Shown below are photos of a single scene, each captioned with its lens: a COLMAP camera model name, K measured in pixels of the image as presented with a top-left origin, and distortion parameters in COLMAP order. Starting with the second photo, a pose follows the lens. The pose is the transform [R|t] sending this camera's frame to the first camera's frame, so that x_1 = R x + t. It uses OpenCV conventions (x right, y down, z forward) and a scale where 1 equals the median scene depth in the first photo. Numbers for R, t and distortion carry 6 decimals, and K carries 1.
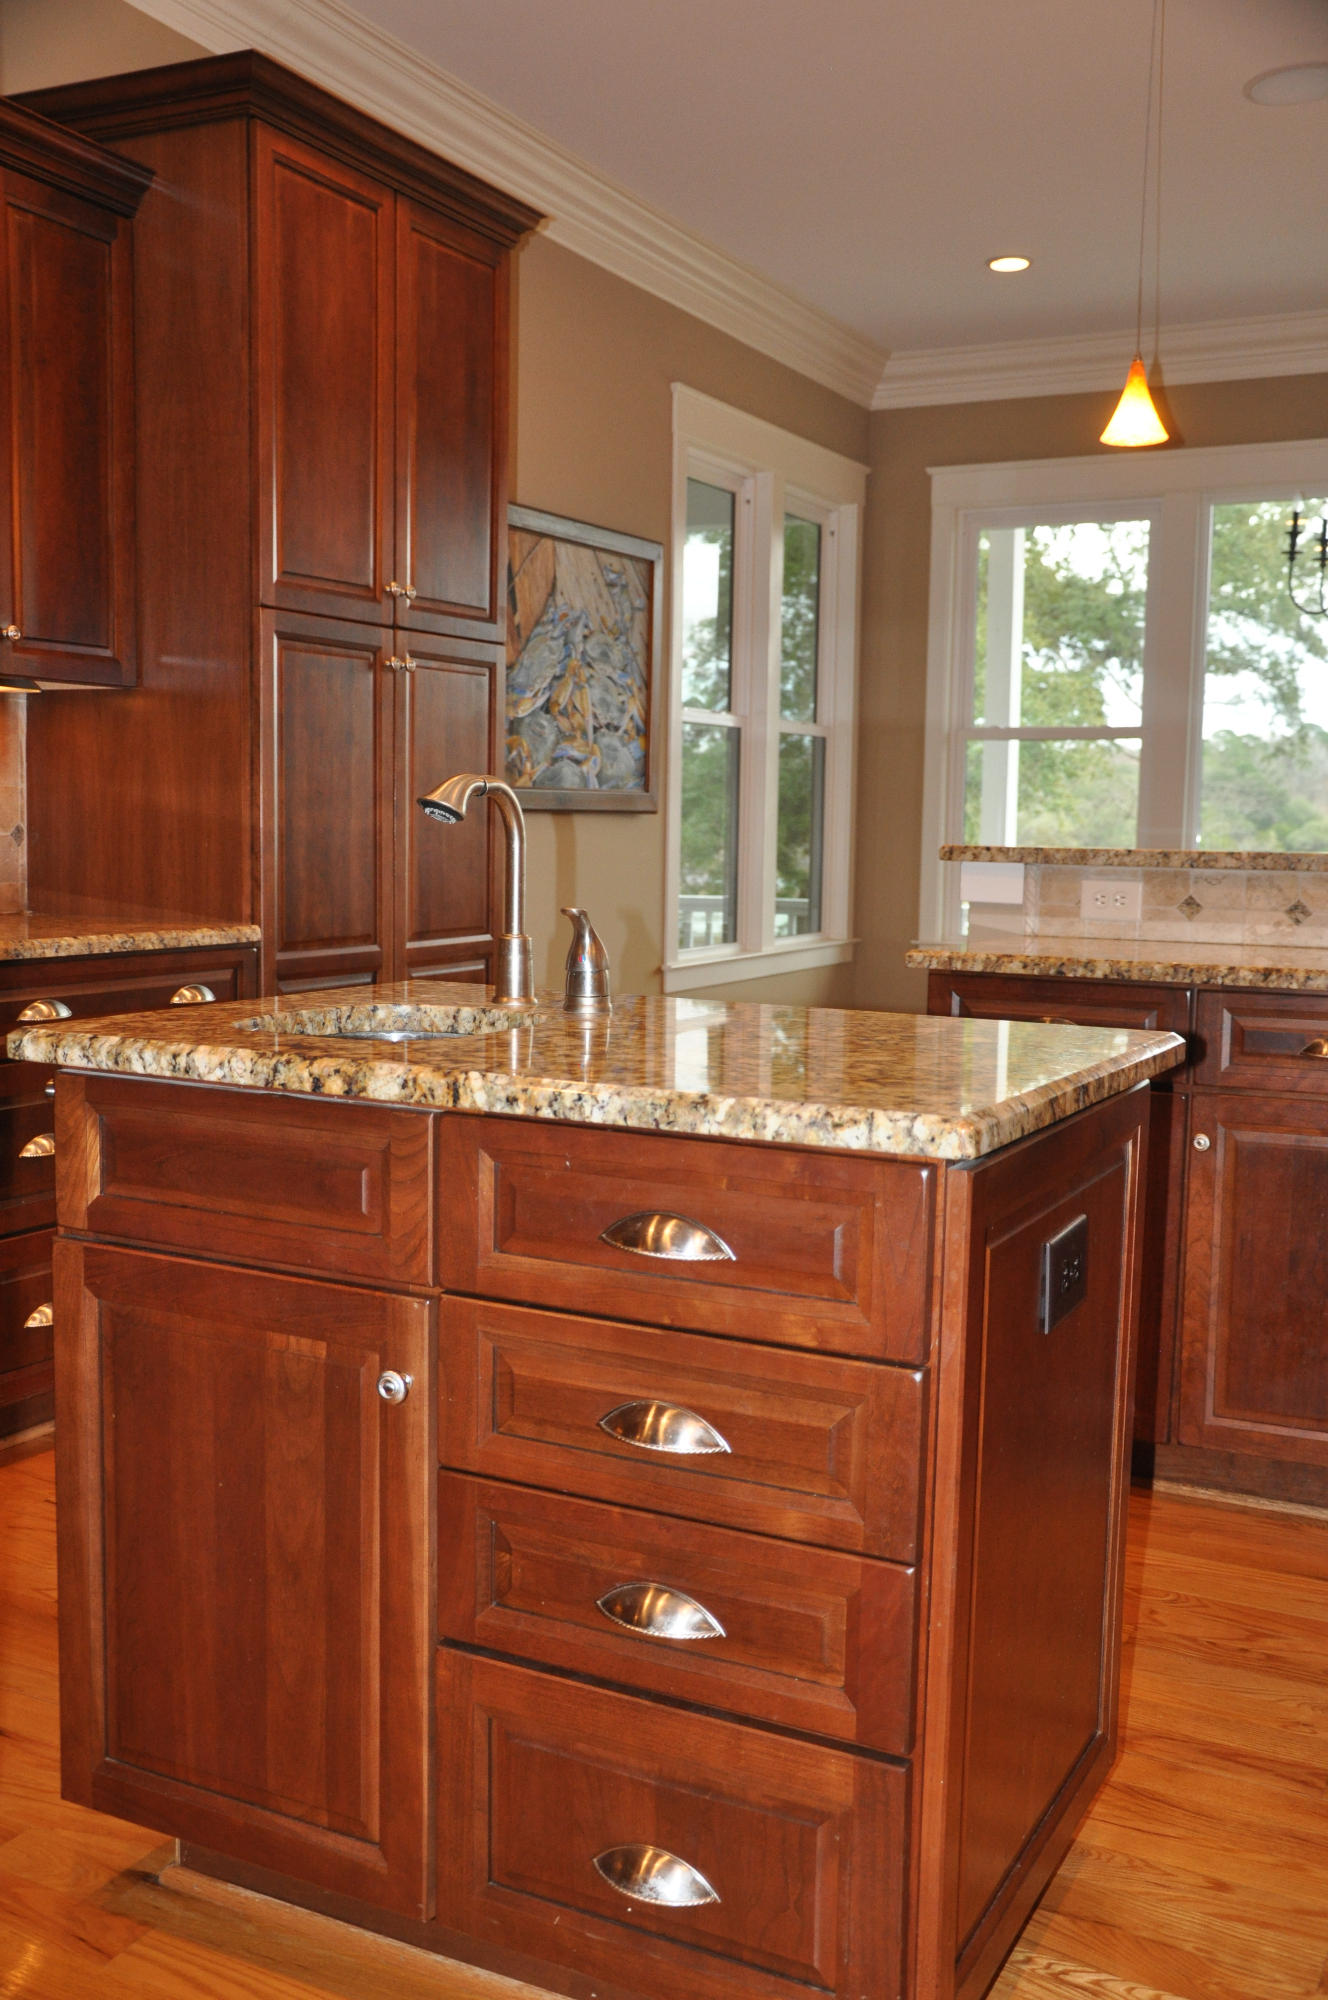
lens RADIAL K [[1927.8, 0, 657.2], [0, 1927.8, 1009.5], [0, 0, 1]] dist [-0.088027, 0.000000]
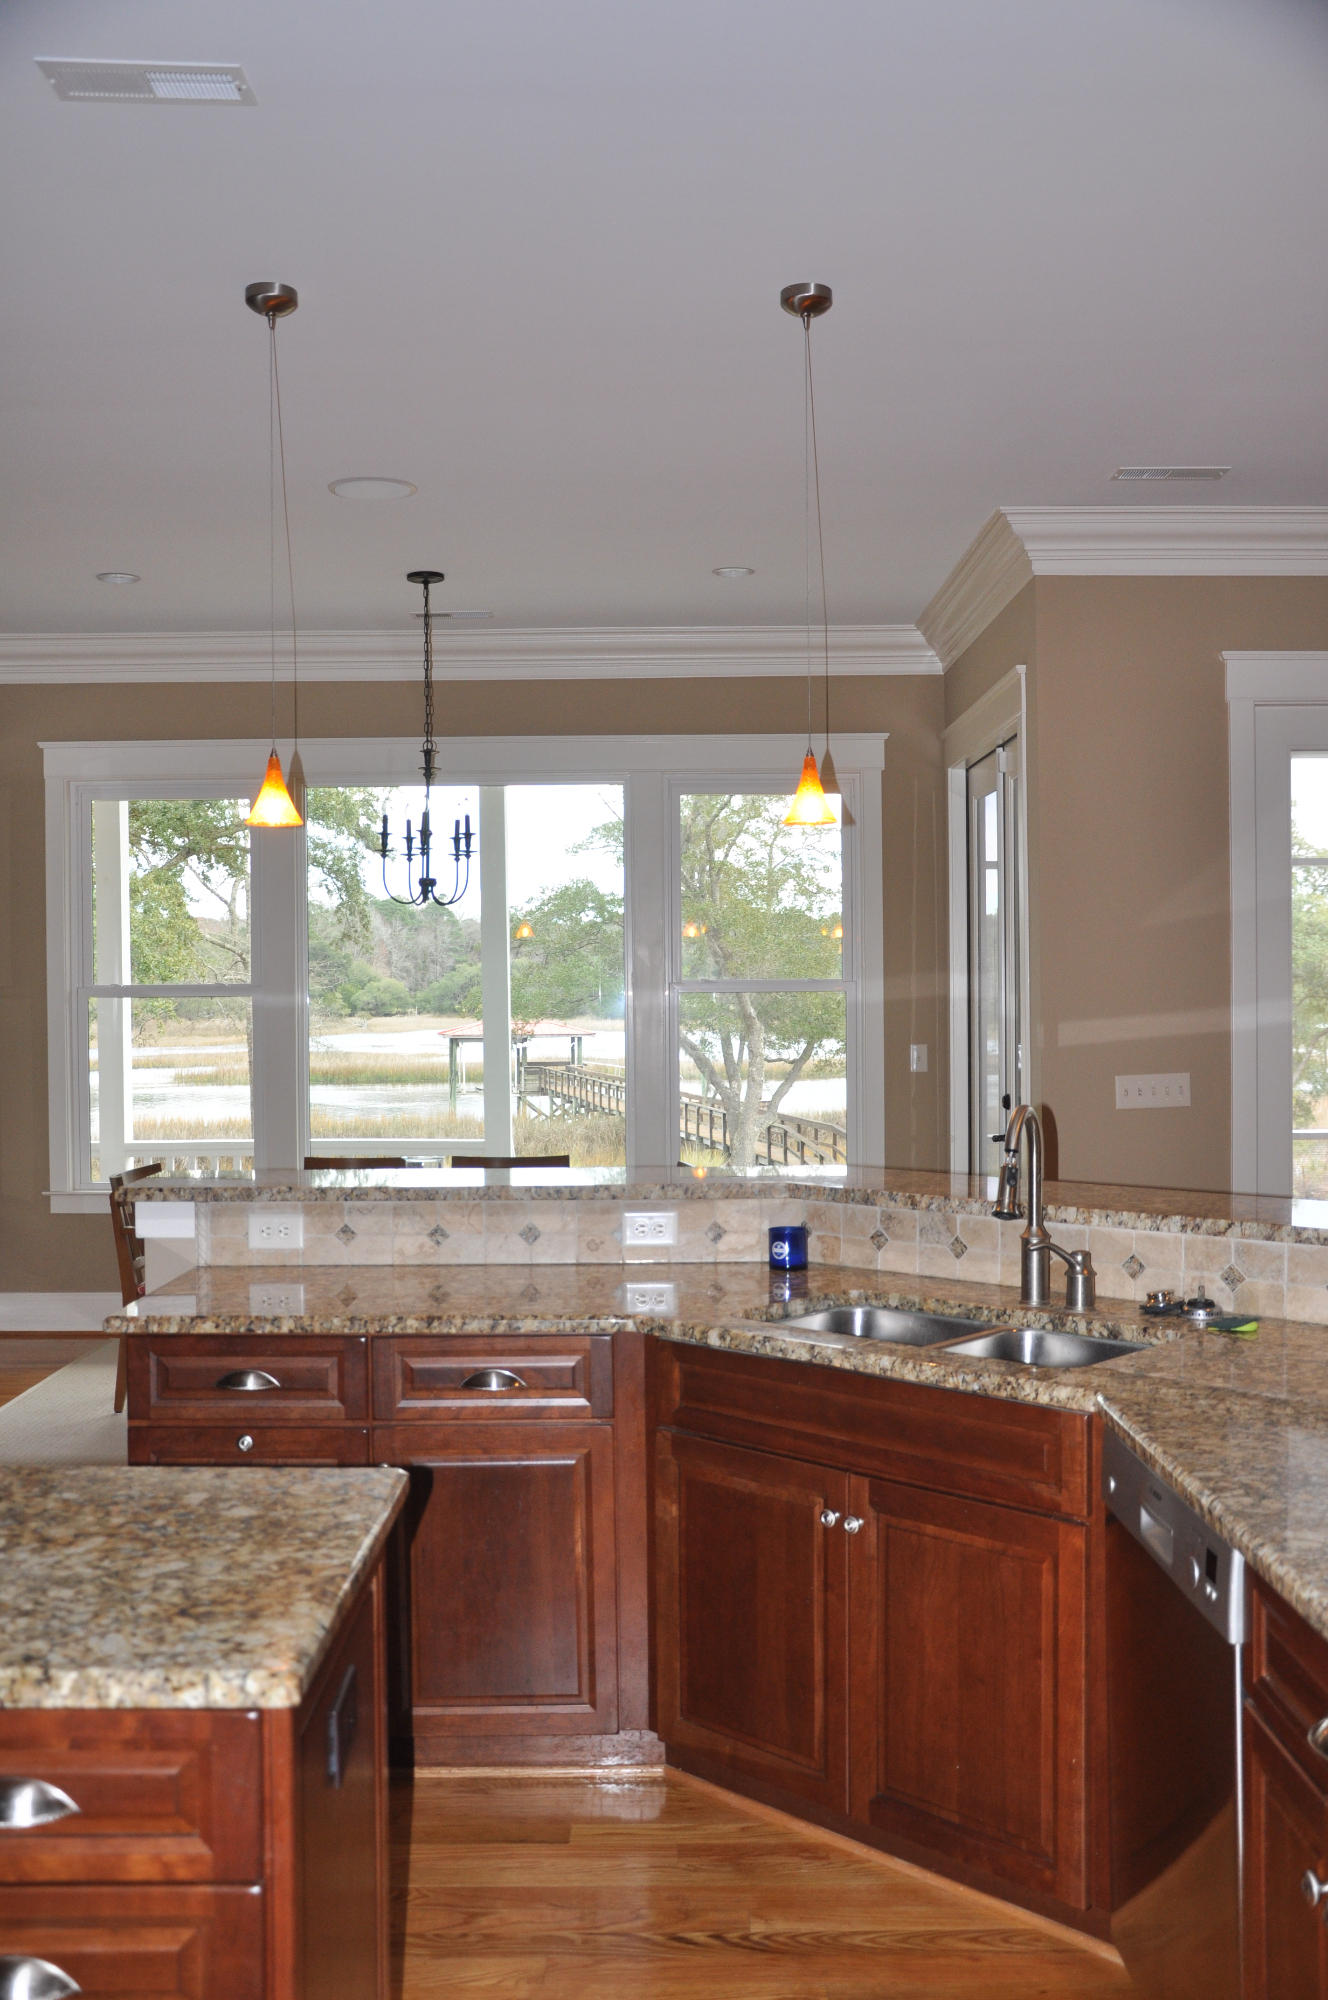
lens RADIAL K [[1789.2, 0, 671.0], [0, 1789.2, 991.6], [0, 0, 1]] dist [-0.045614, 0.054459]
pose [[0.881251, -0.024655, 0.472006, -0.065147], [0.073887, 0.993547, -0.086051, -0.114101], [-0.466838, 0.110708, 0.877386, -0.061304]]
